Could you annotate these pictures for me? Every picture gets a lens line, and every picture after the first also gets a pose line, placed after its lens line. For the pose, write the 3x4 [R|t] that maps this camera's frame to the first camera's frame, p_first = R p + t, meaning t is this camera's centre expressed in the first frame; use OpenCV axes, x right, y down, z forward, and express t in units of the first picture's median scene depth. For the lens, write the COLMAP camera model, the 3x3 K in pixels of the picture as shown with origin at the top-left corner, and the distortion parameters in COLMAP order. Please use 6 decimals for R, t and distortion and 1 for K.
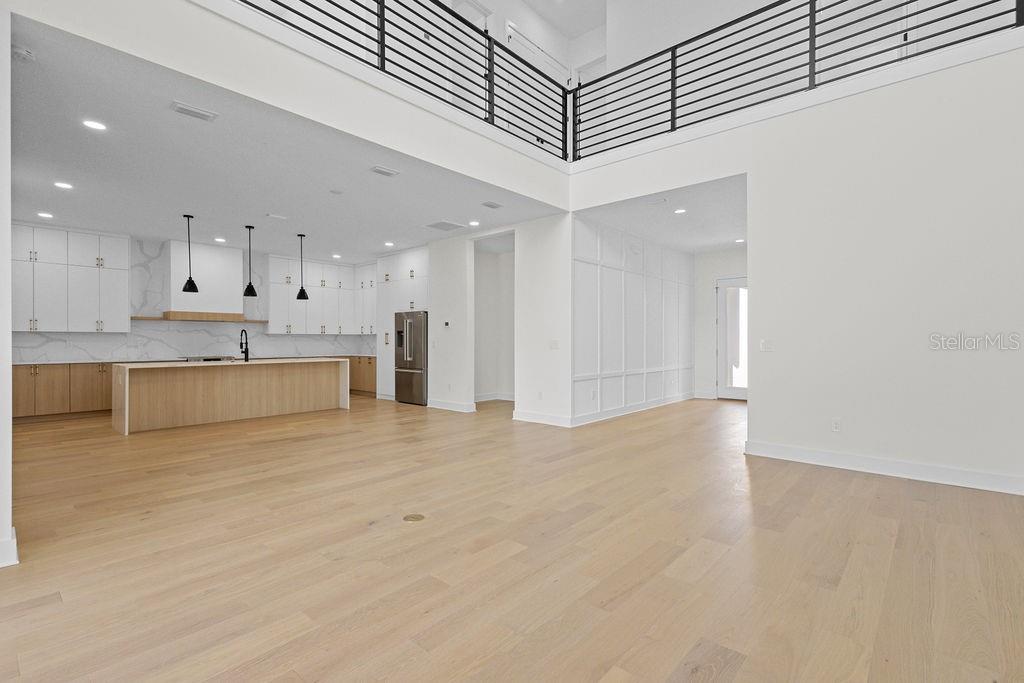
lens RADIAL K [[472.0, 0, 507.4], [0, 472.0, 341.9], [0, 0, 1]] dist [-0.001631, -0.000345]
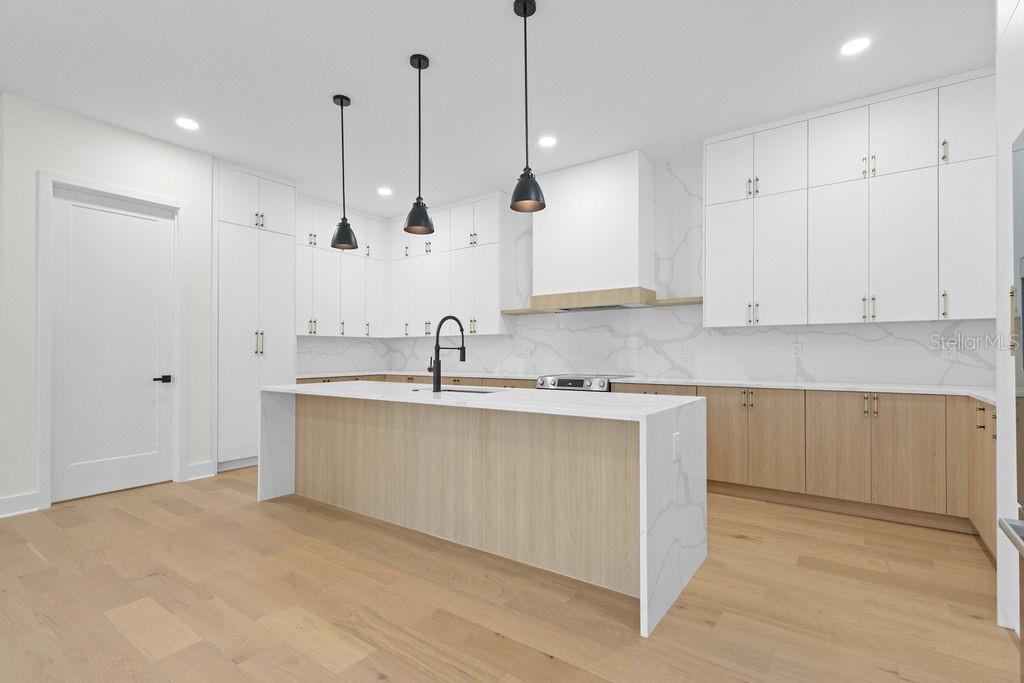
lens RADIAL K [[482.1, 0, 511.1], [0, 482.1, 350.8], [0, 0, 1]] dist [-0.000521, -0.000102]
pose [[0.123678, -0.002602, -0.992319, -0.109804], [0.001851, 0.999995, -0.002392, 0.005042], [0.992321, -0.001541, 0.123683, 0.891678]]
